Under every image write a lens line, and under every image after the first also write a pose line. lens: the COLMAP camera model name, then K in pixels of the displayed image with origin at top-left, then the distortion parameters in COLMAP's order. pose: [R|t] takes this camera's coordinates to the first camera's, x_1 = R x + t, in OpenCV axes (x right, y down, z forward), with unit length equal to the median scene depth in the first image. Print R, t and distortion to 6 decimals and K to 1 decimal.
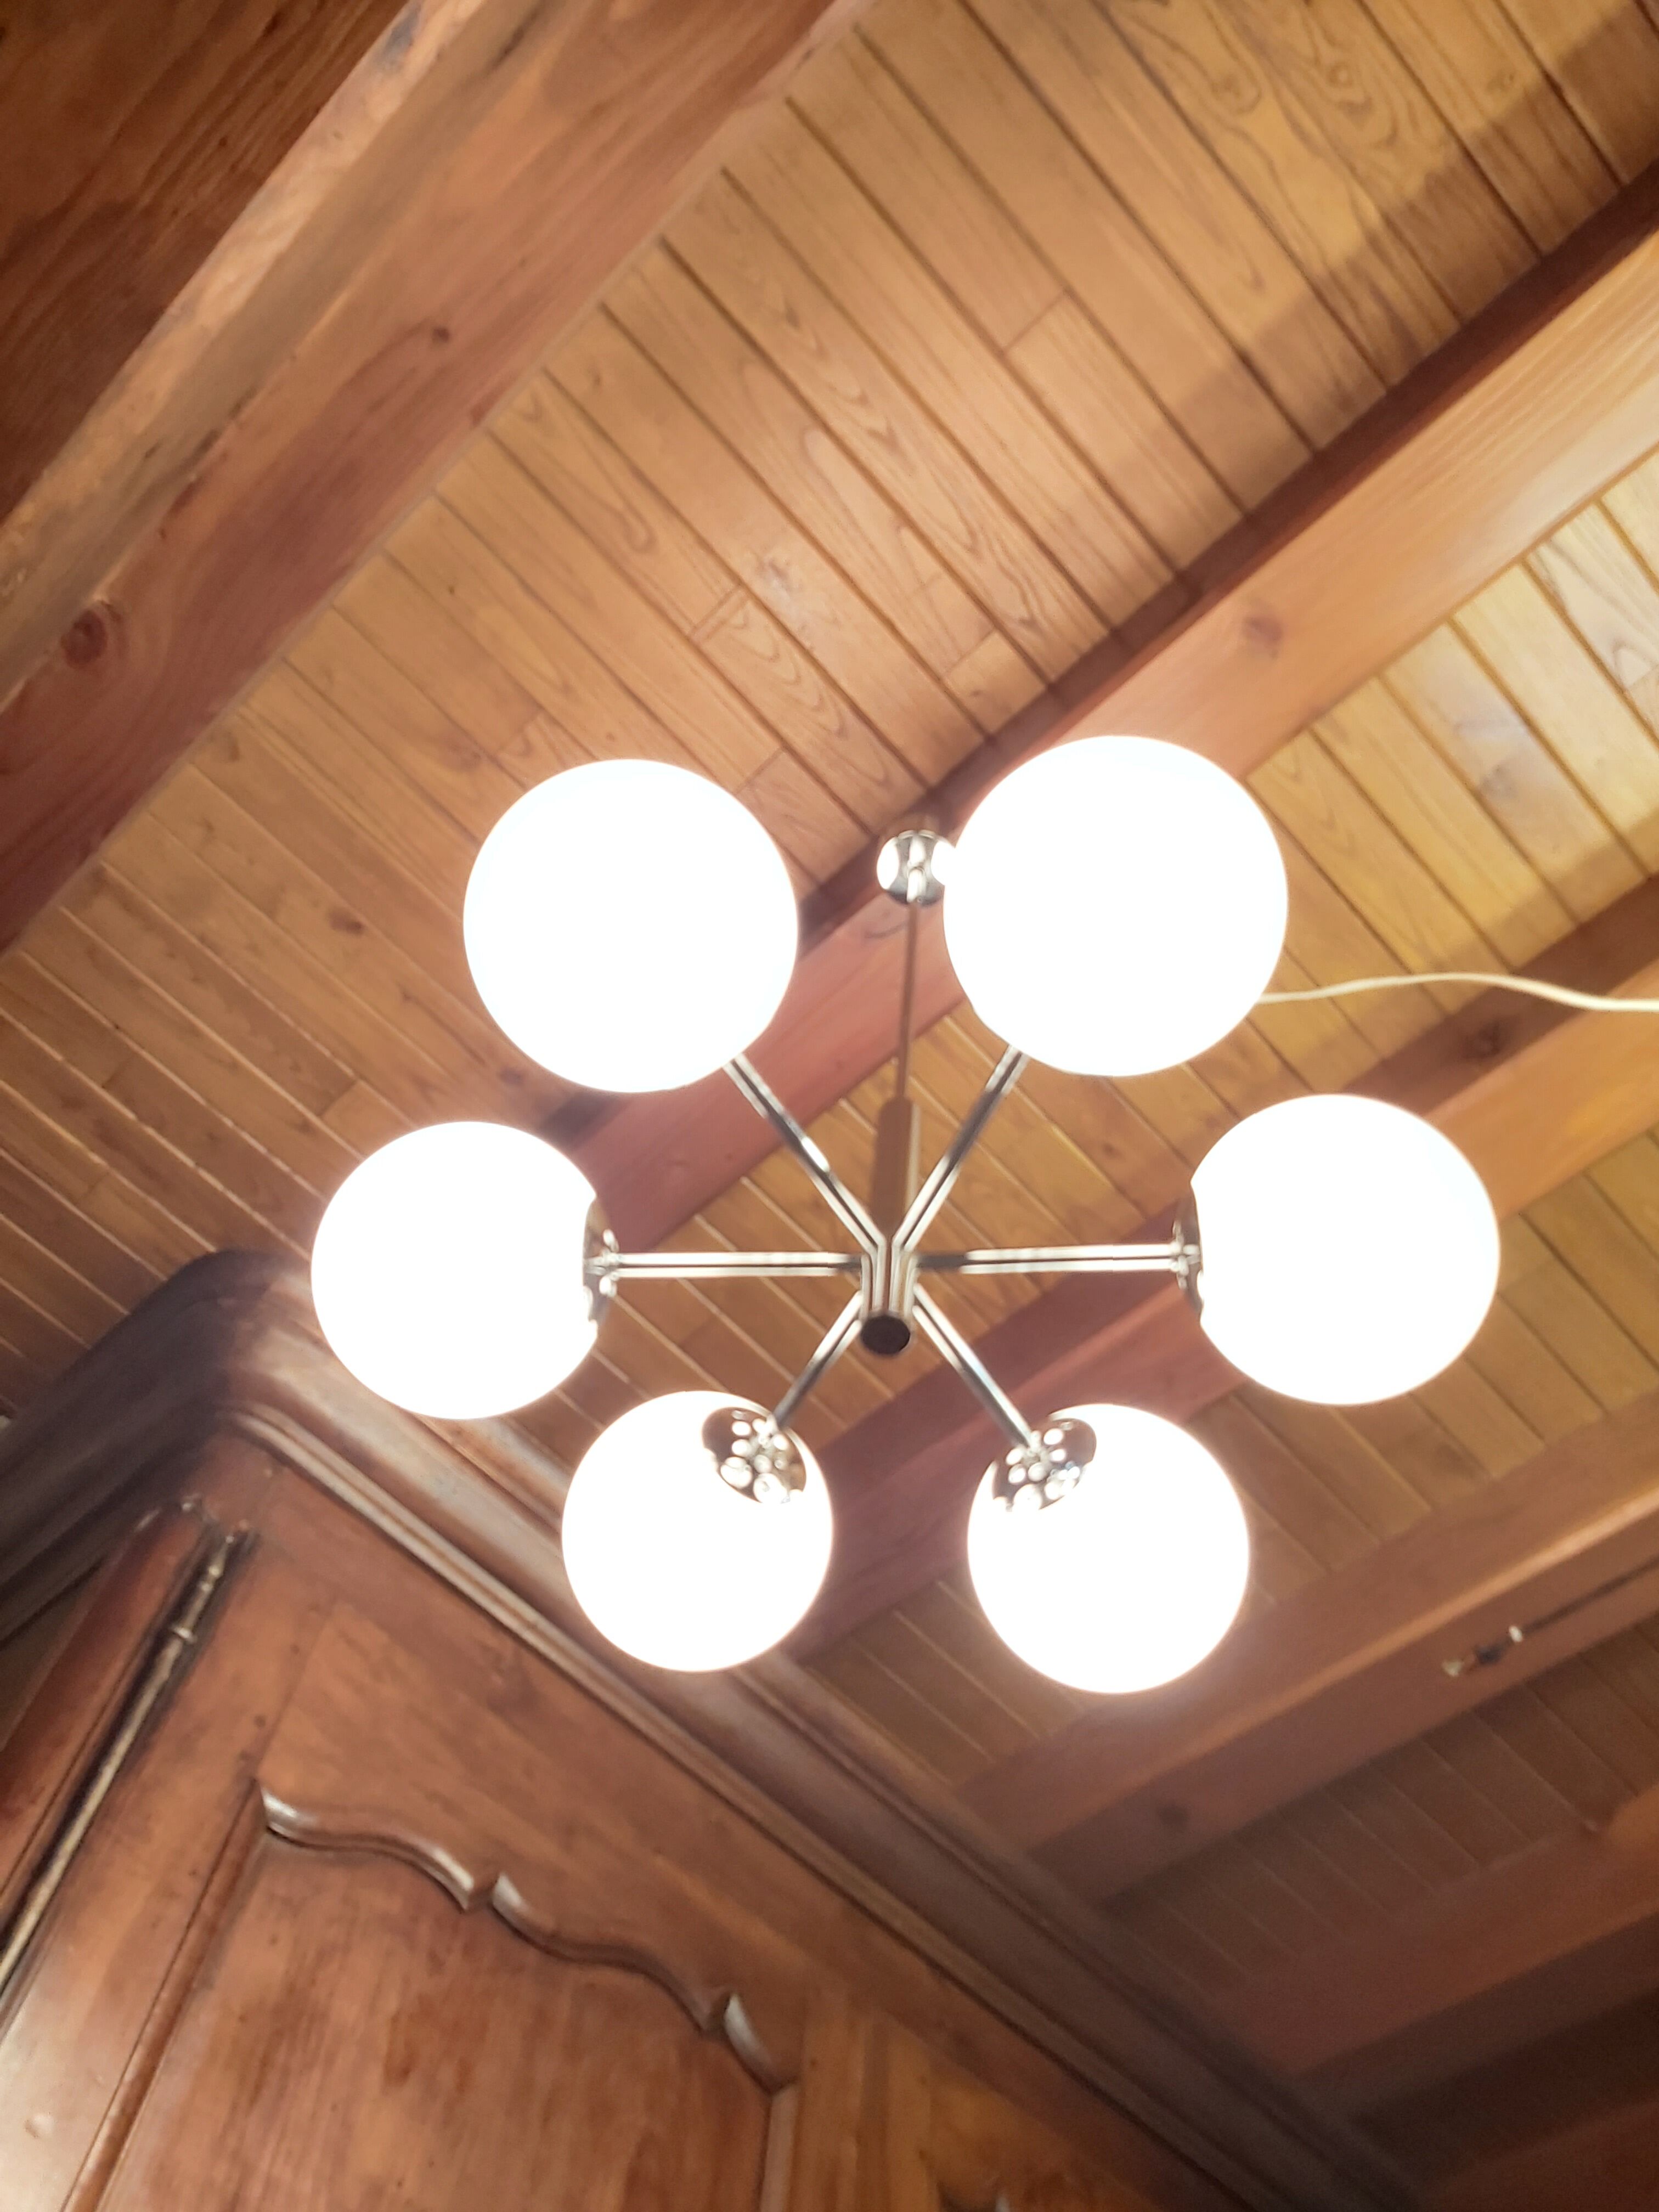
lens RADIAL K [[1701.4, 0, 826.1], [0, 1701.4, 1111.7], [0, 0, 1]] dist [0.062540, -0.126029]
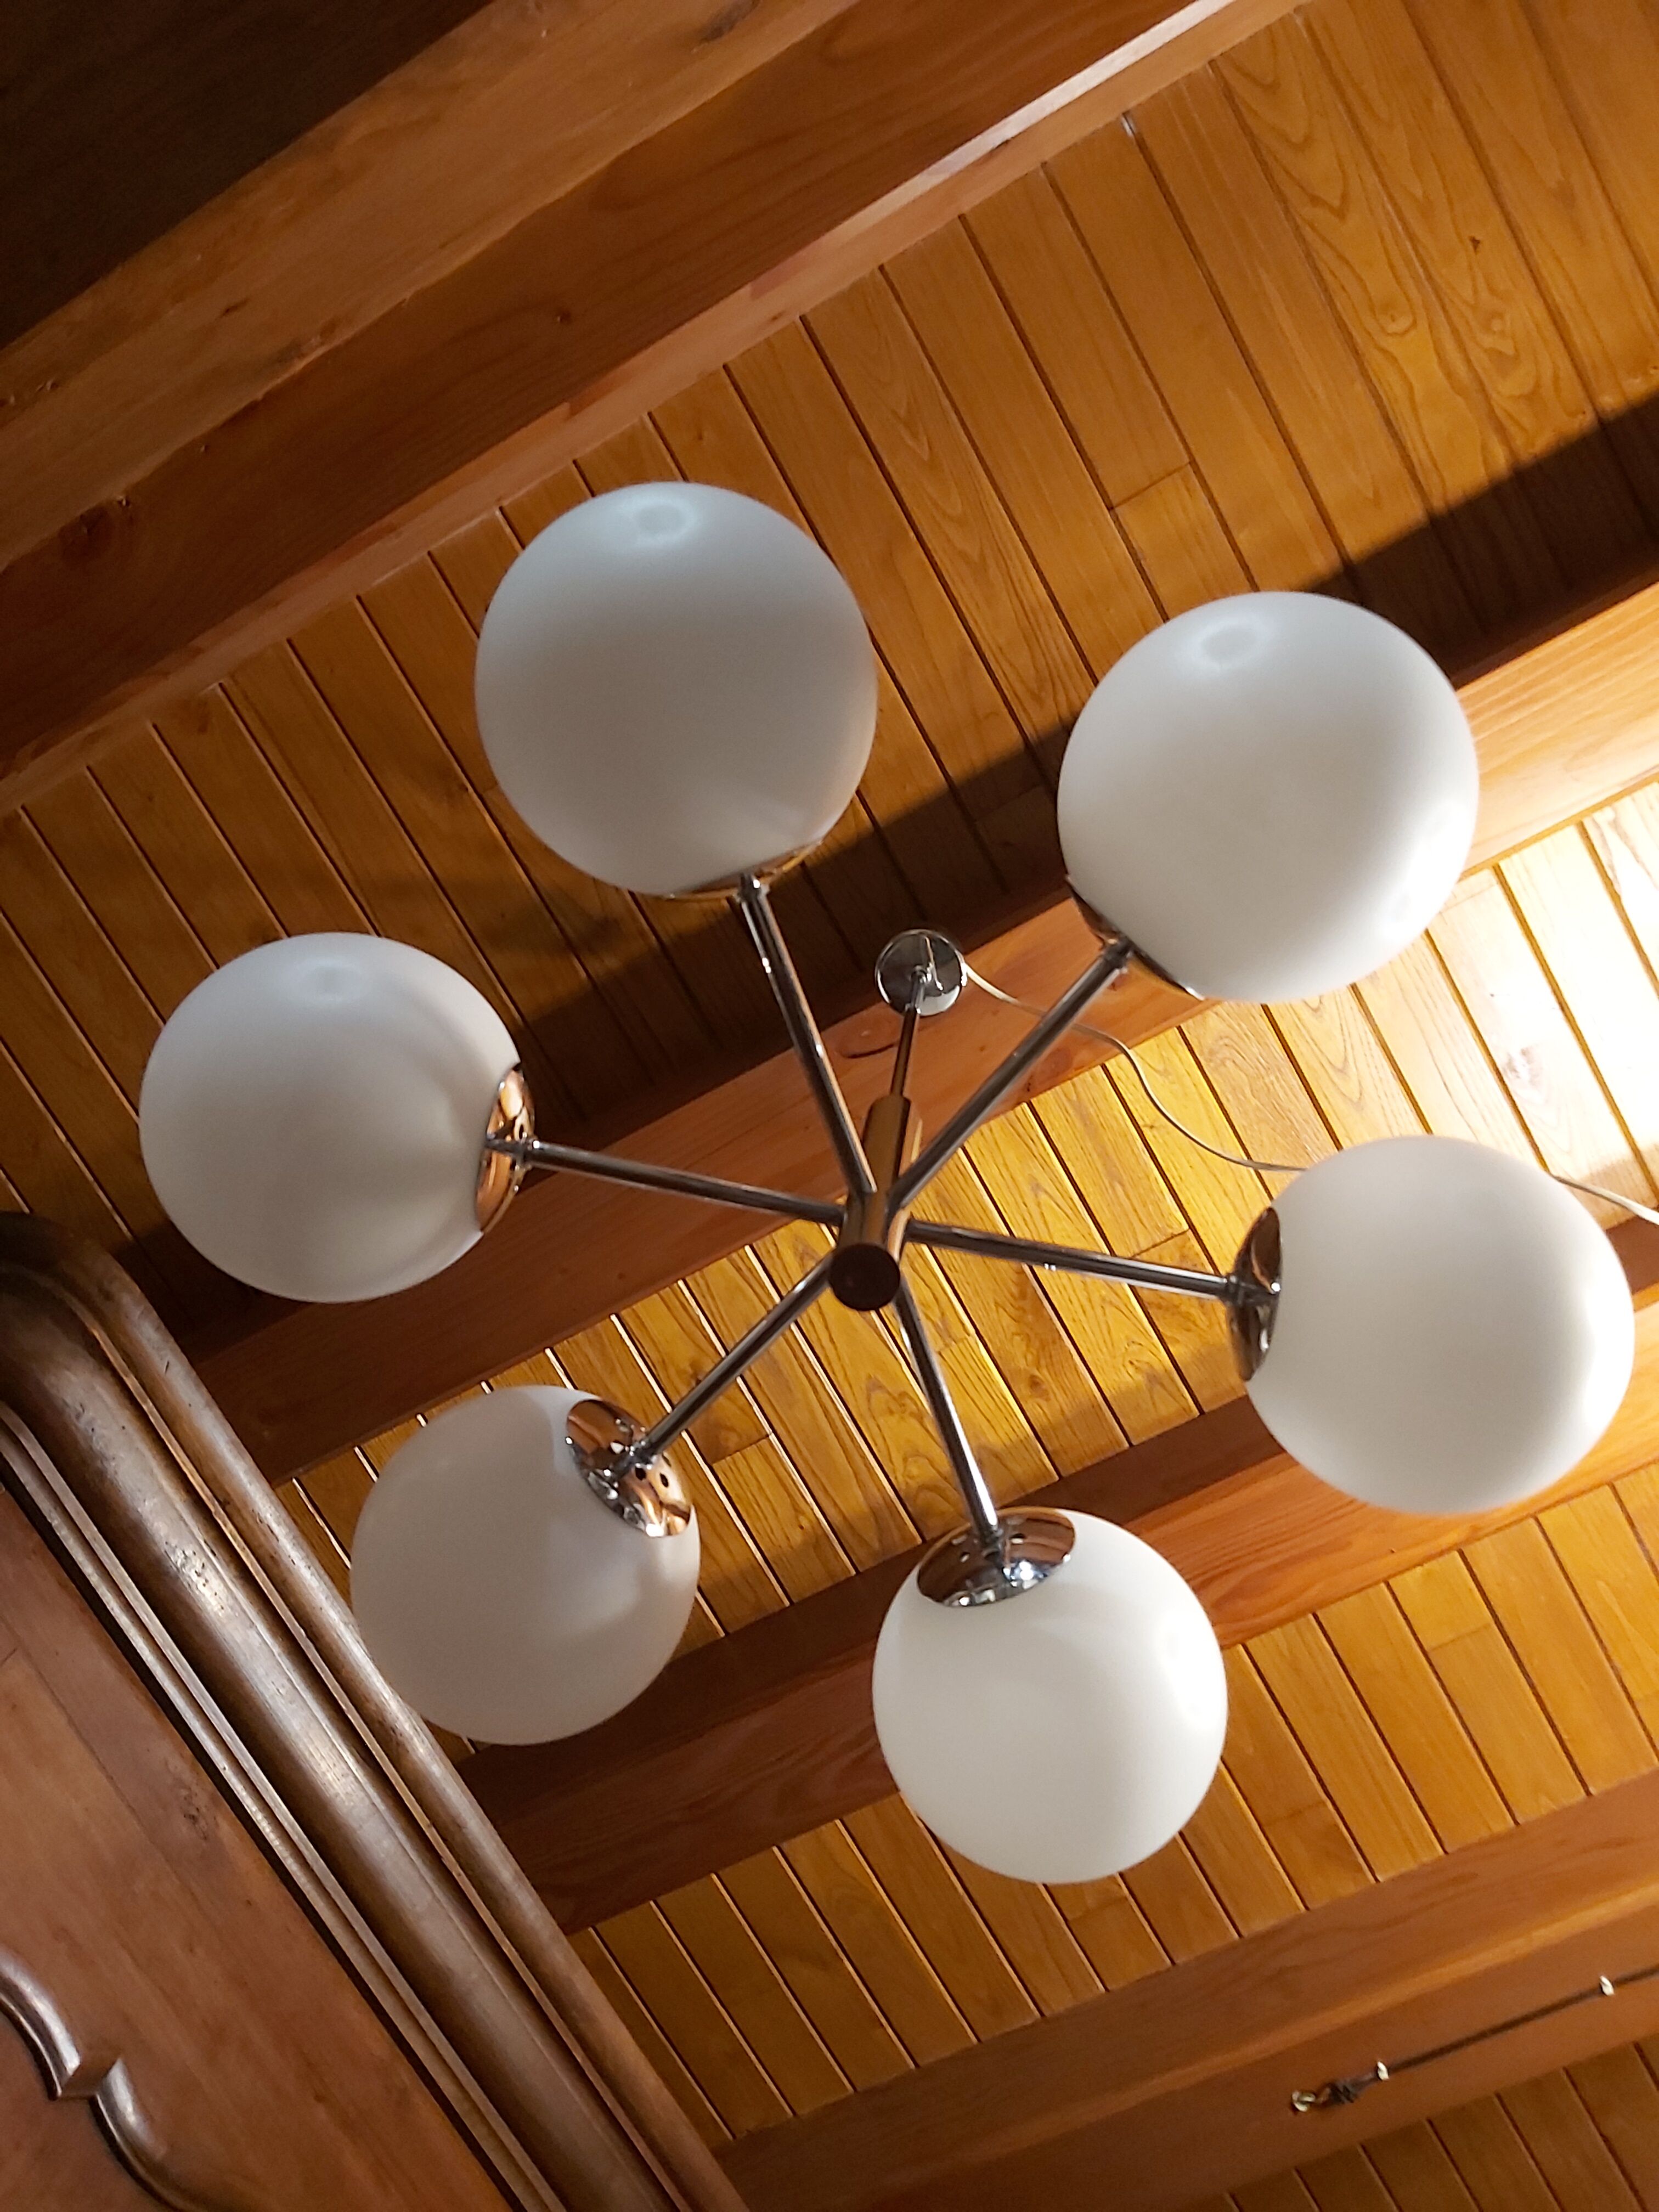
lens RADIAL K [[1713.1, 0, 829.5], [0, 1713.1, 1106.0], [0, 0, 1]] dist [0.061191, -0.129718]
pose [[0.970298, 0.236934, 0.048833, -0.021568], [-0.219471, 0.947070, -0.234288, 0.152462], [-0.101759, 0.216612, 0.970940, 0.138863]]
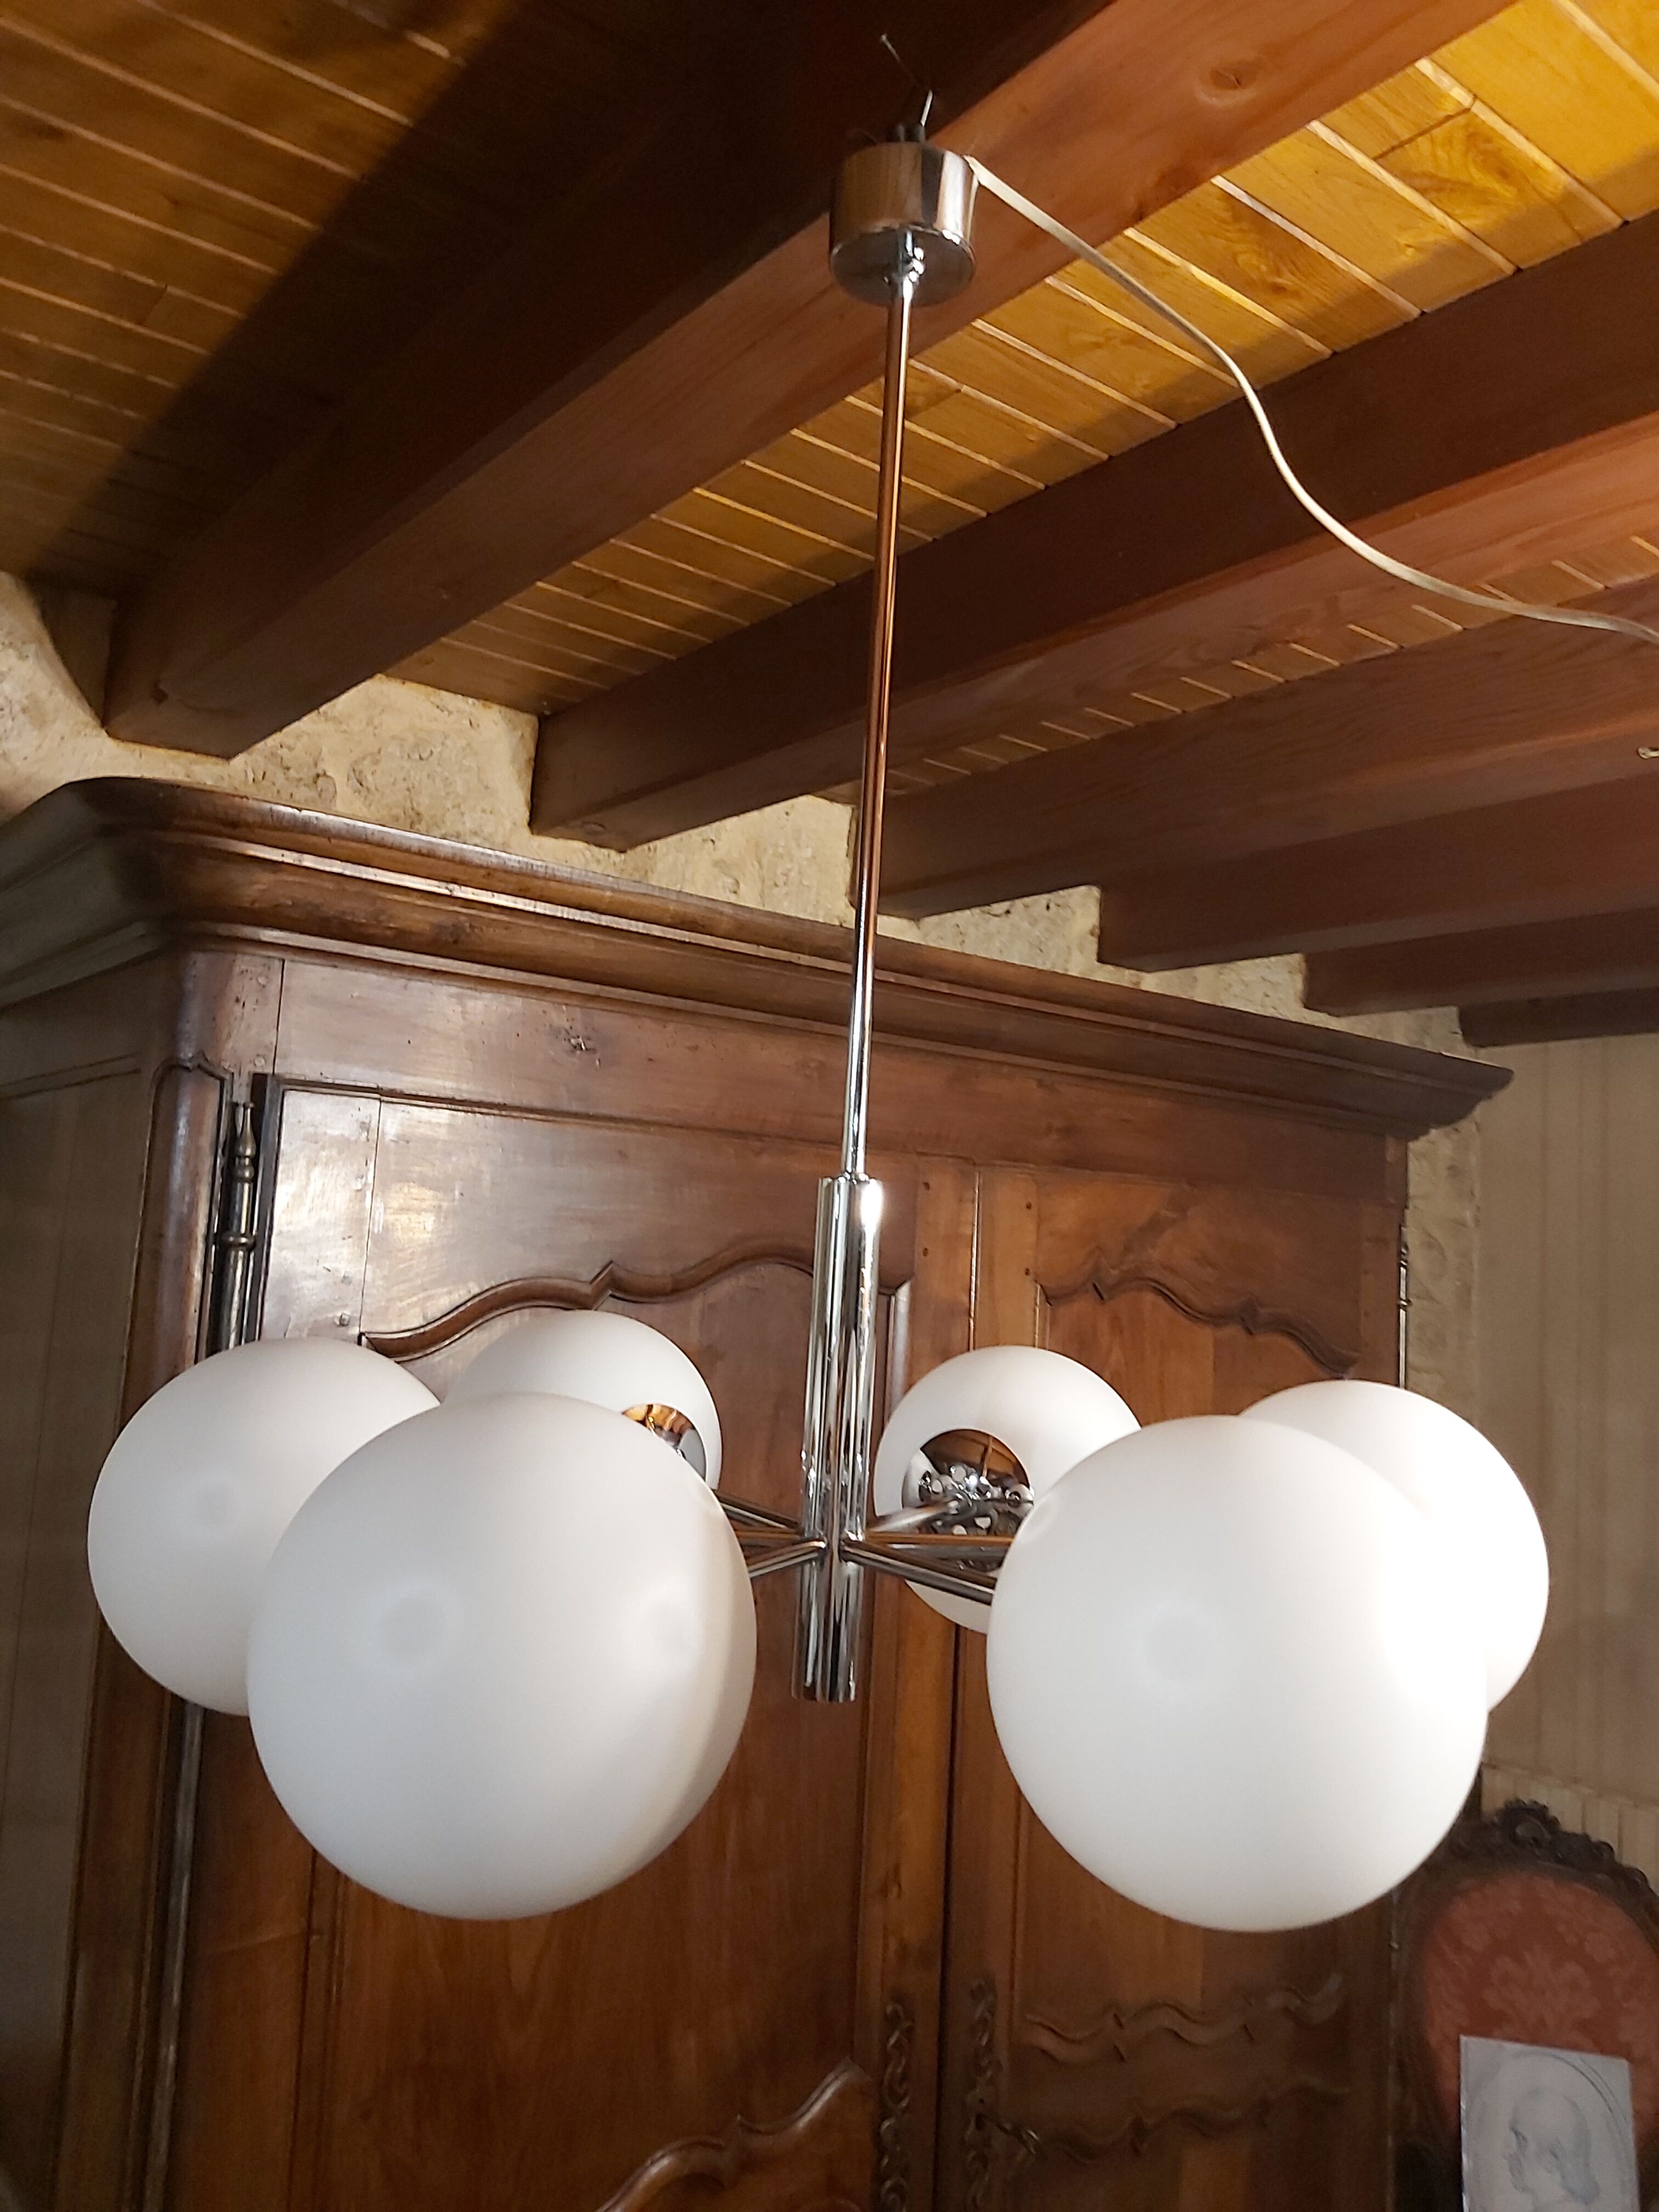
lens RADIAL K [[1713.1, 0, 829.5], [0, 1713.1, 1106.0], [0, 0, 1]] dist [0.061191, -0.129718]
pose [[0.988350, -0.031563, -0.148886, 0.110067], [0.140327, 0.567701, 0.811187, -0.467683], [0.058920, -0.822629, 0.565517, 0.465089]]
